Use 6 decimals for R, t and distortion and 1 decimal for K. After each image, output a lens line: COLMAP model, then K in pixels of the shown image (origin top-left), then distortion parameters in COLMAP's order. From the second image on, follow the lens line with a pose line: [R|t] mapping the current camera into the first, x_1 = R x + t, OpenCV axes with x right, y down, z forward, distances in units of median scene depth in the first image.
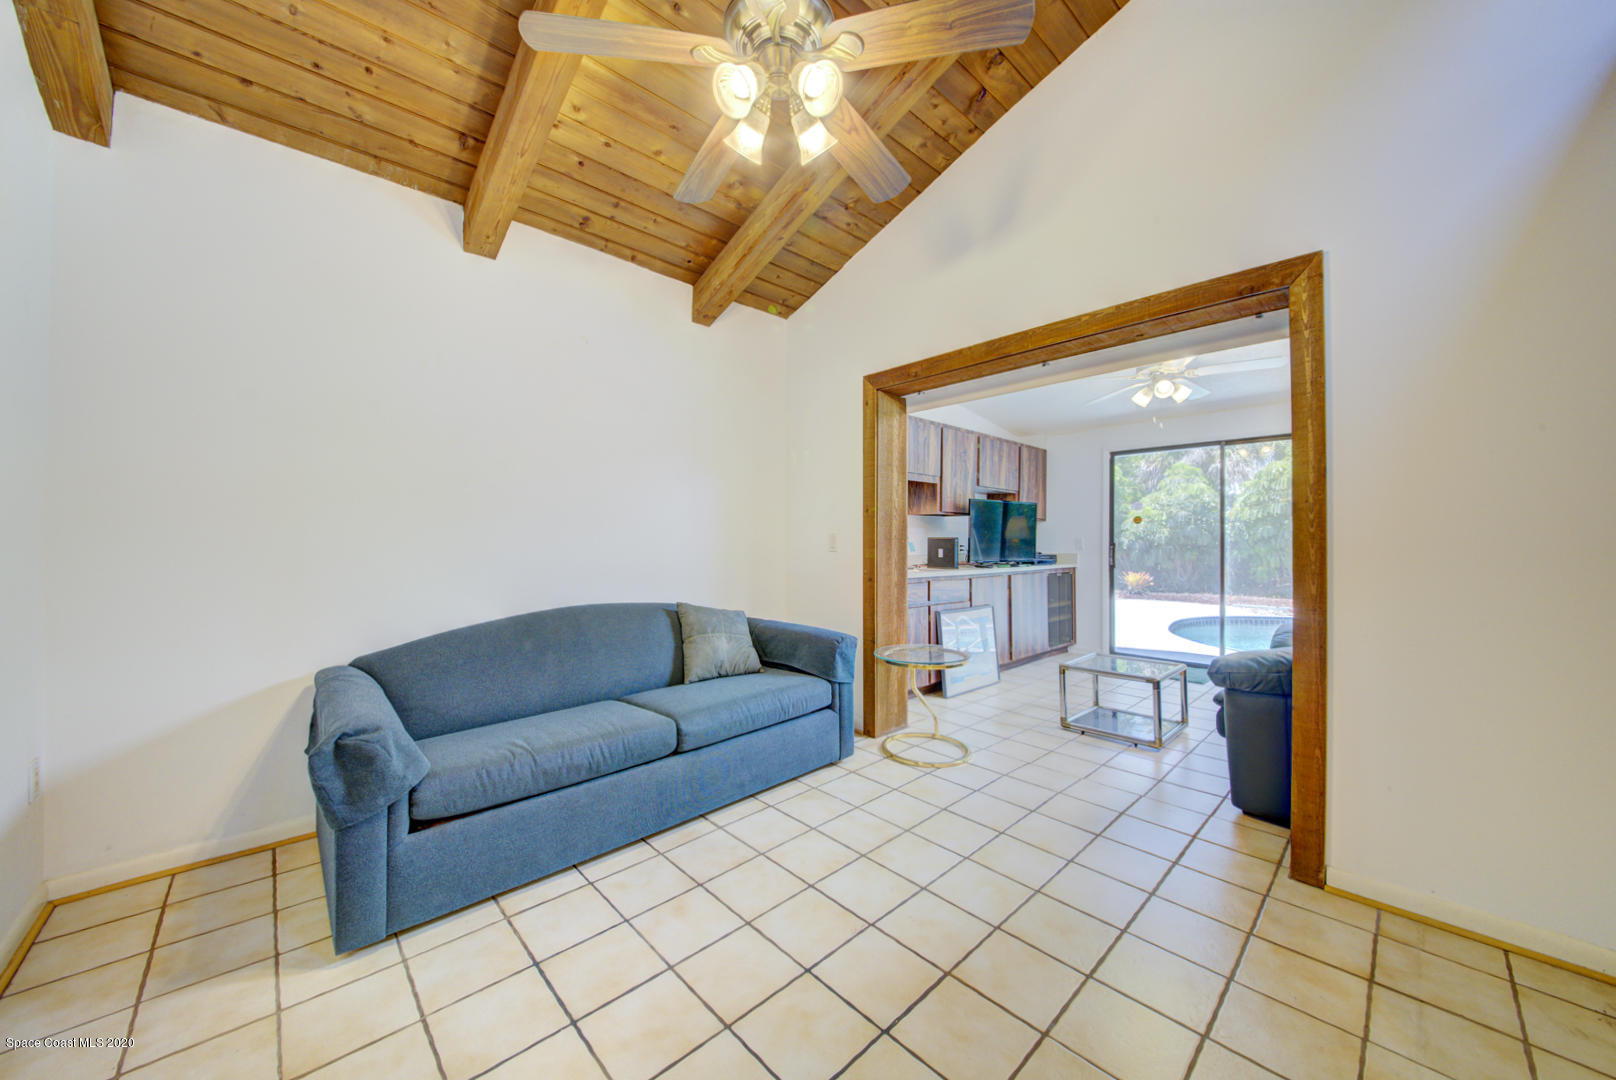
lens RADIAL K [[568.3, 0, 804.8], [0, 568.3, 541.1], [0, 0, 1]] dist [0.005348, -0.002445]
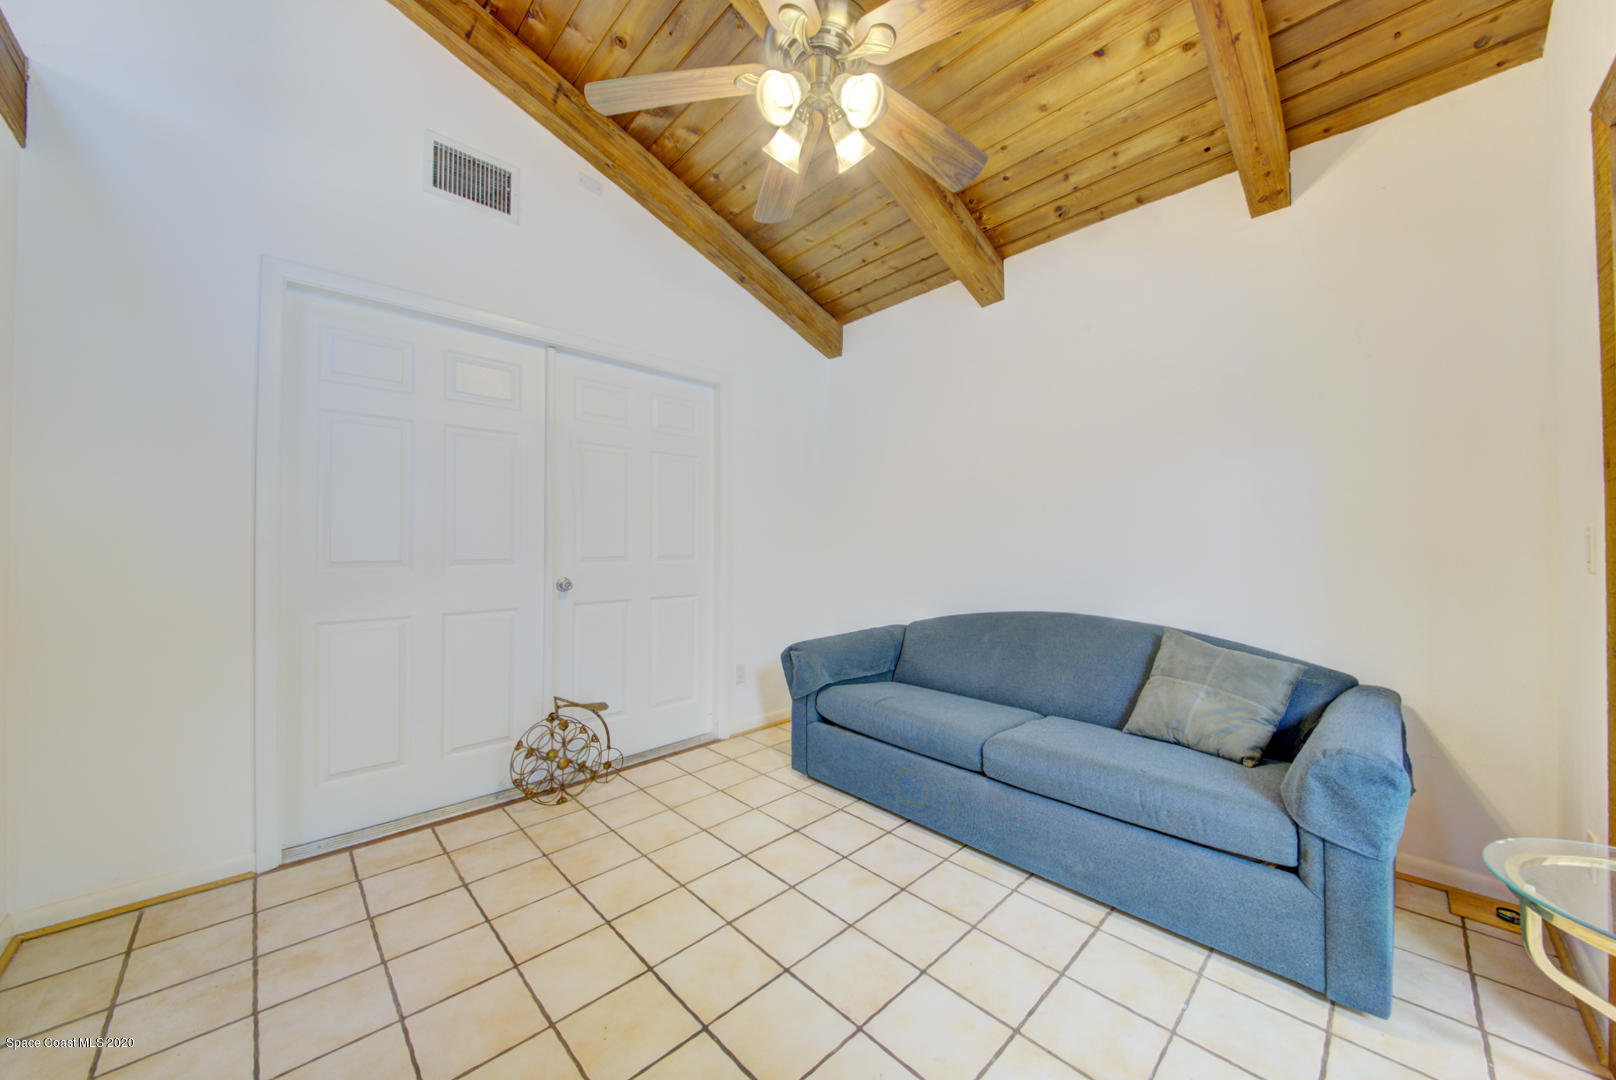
lens RADIAL K [[568.3, 0, 799.0], [0, 568.3, 541.3], [0, 0, 1]] dist [0.005348, -0.002445]
pose [[-0.000087, -0.009752, -0.999952, 0.595740], [-0.013044, 0.999867, -0.009750, 0.009134], [0.999915, 0.013043, -0.000214, 0.597791]]
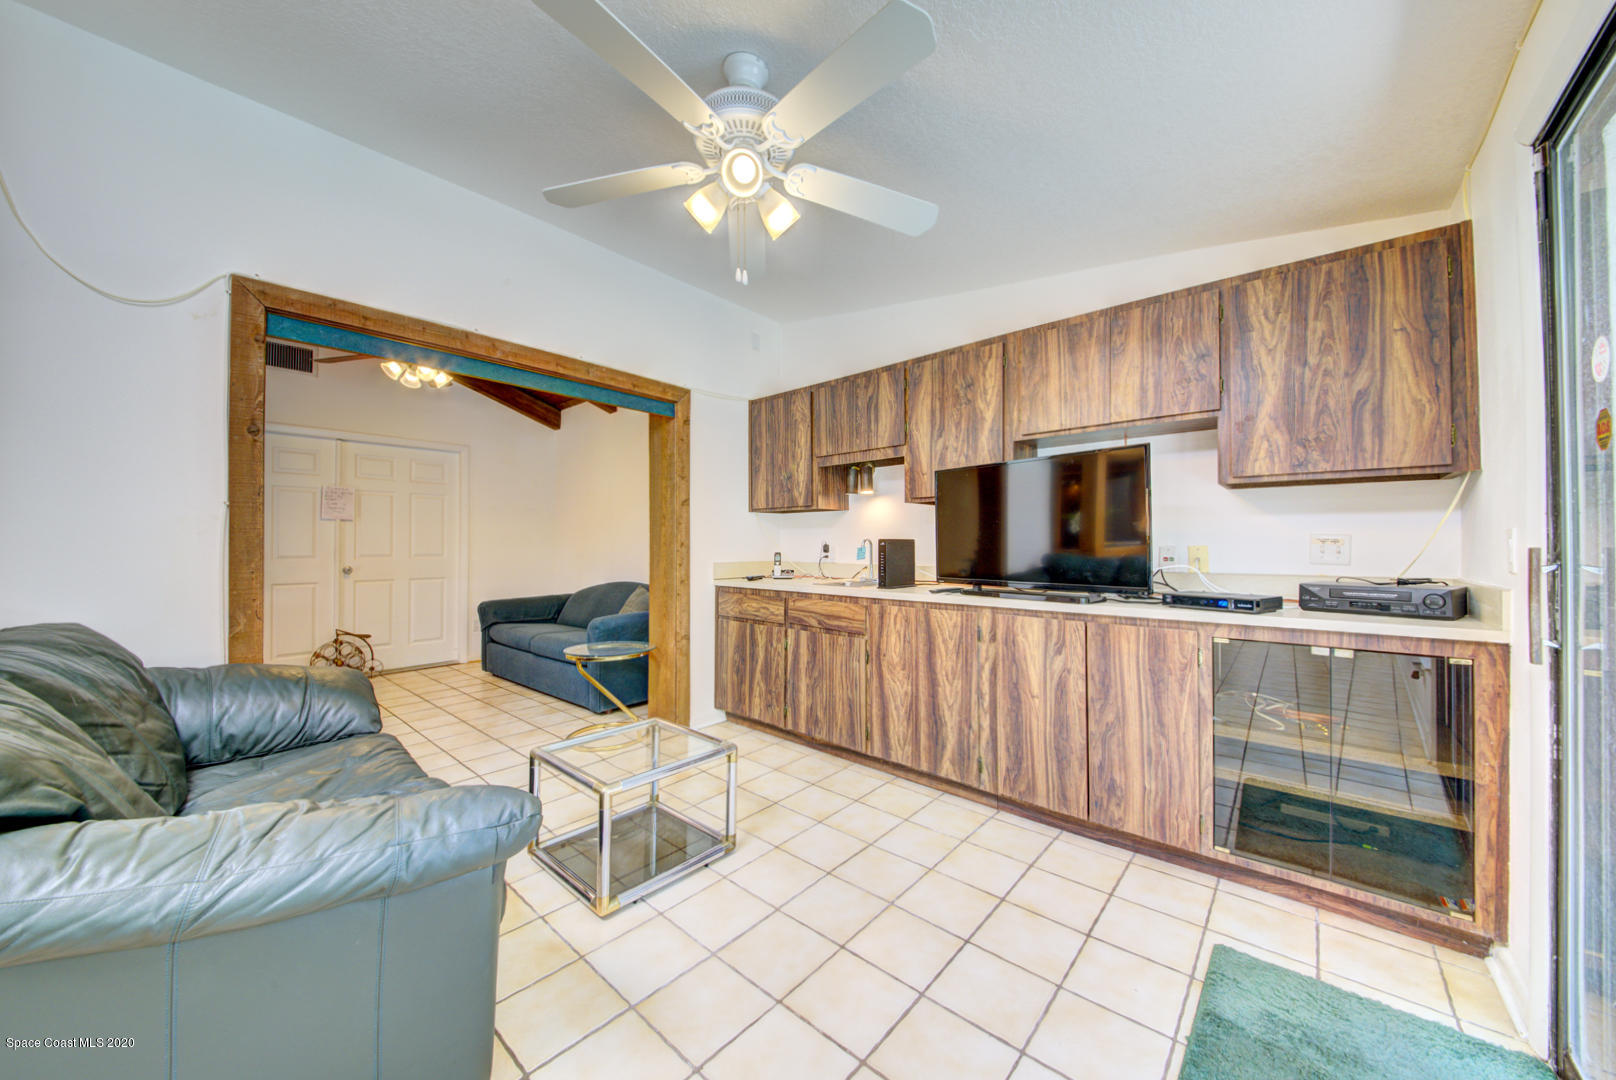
lens RADIAL K [[568.3, 0, 808.4], [0, 568.3, 549.6], [0, 0, 1]] dist [0.005348, -0.002445]
pose [[0.074188, -0.014012, -0.997146, 0.674712], [-0.004097, 0.999889, -0.014355, 0.011641], [0.997236, 0.005151, 0.074123, 0.677302]]
